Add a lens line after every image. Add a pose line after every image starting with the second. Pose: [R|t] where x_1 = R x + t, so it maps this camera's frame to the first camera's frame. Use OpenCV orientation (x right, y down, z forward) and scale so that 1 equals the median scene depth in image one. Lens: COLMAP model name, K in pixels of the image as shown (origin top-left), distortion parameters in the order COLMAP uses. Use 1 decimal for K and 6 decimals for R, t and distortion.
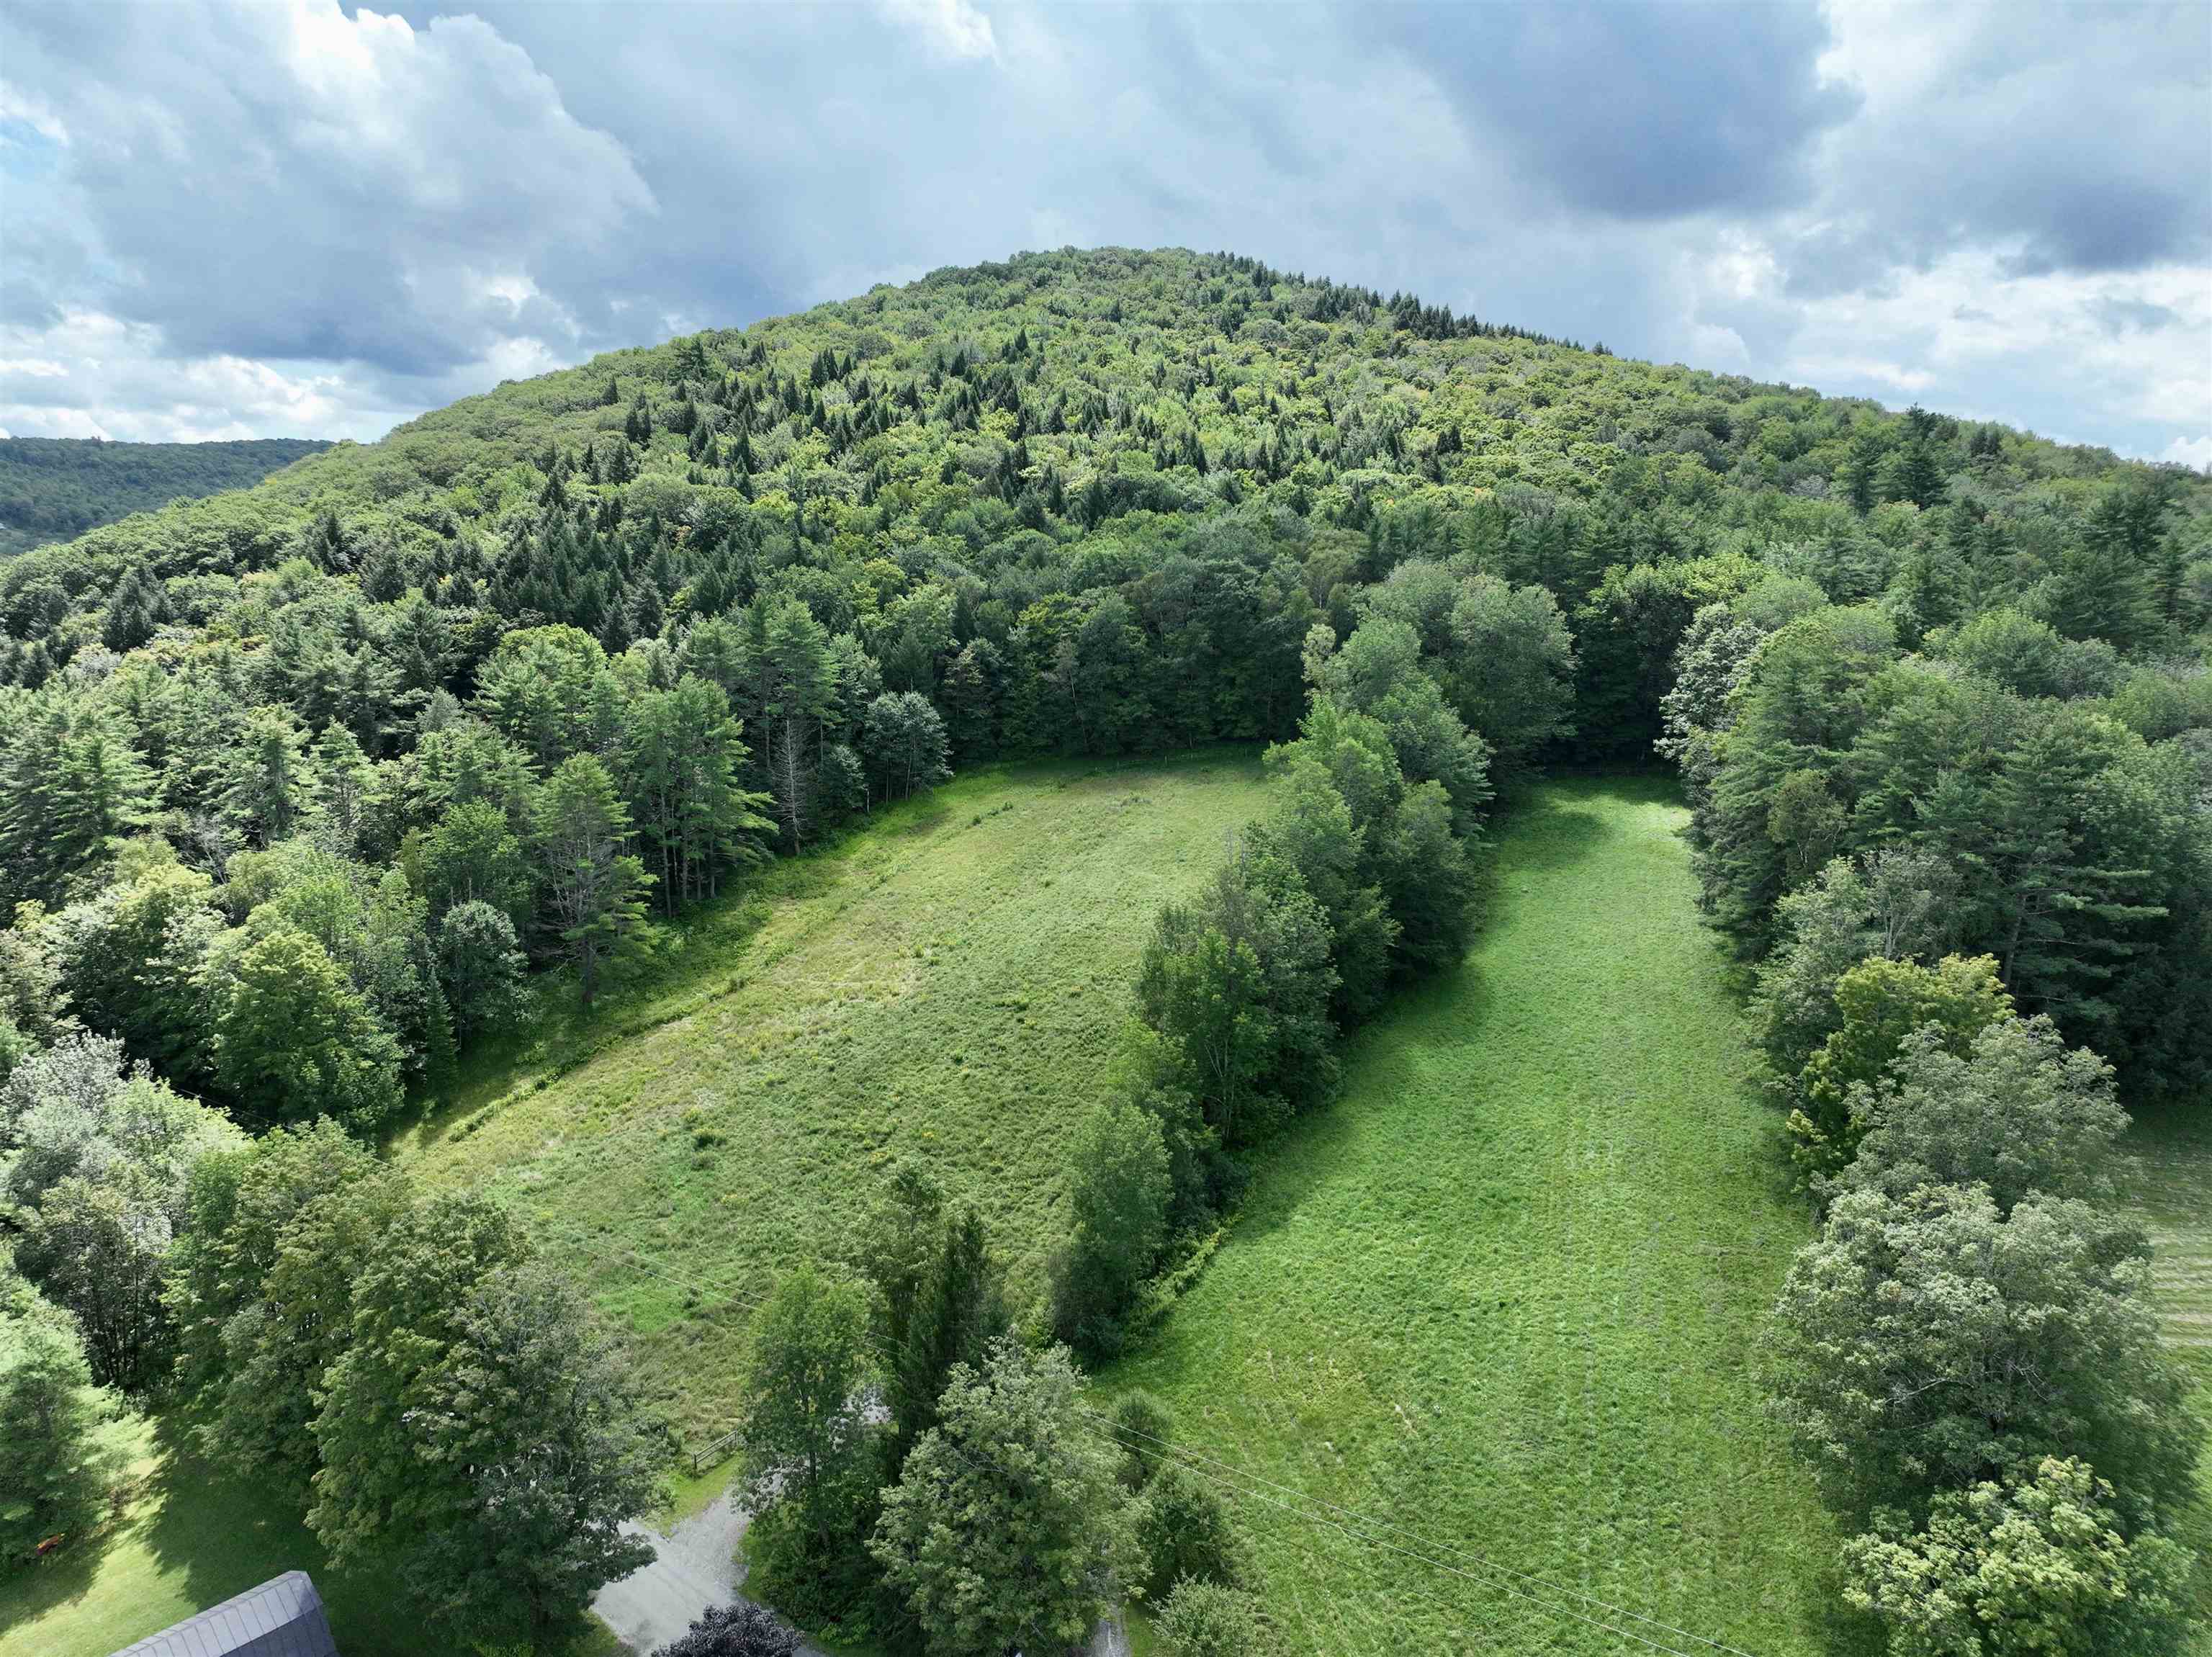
lens RADIAL K [[1551.3, 0, 1106.0], [0, 1551.3, 828.5], [0, 0, 1]] dist [-0.009167, 0.029660]
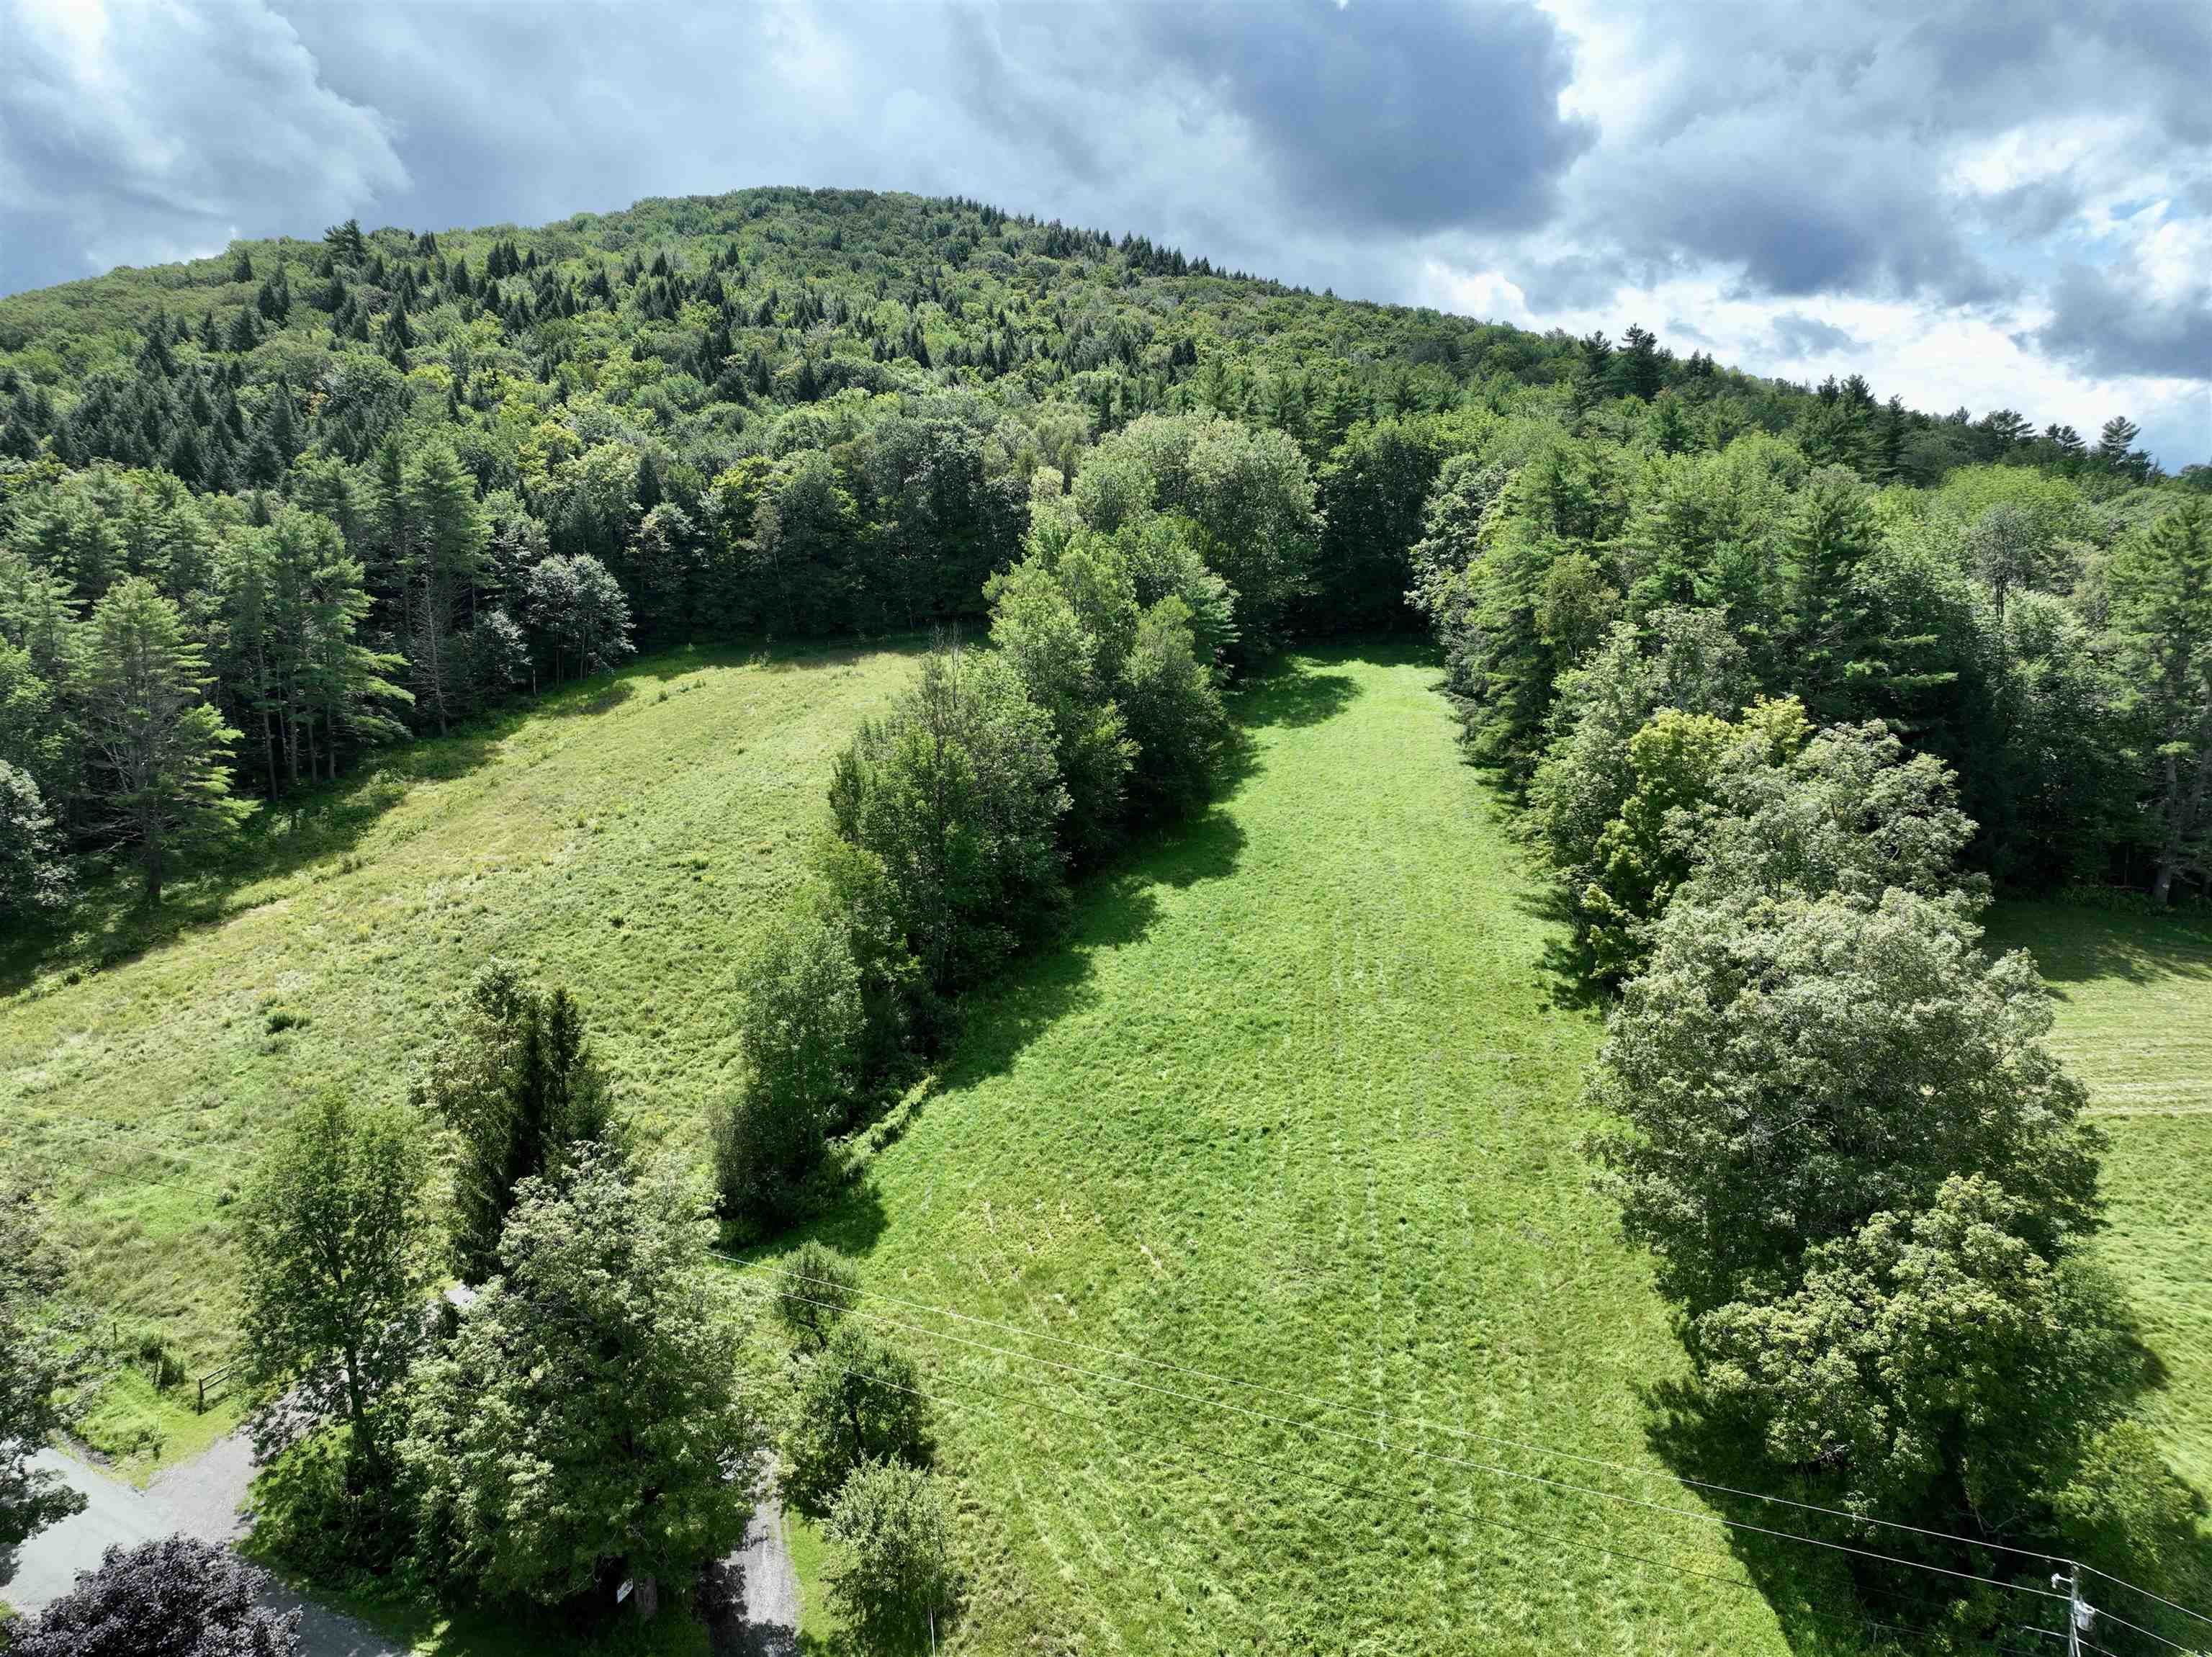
lens RADIAL K [[1545.0, 0, 1106.0], [0, 1545.0, 828.5], [0, 0, 1]] dist [0.004259, 0.004498]
pose [[0.986833, -0.023638, 0.160004, 0.030329], [0.024021, 0.999711, -0.000463, 0.103715], [-0.159947, 0.004300, 0.987116, 0.140256]]
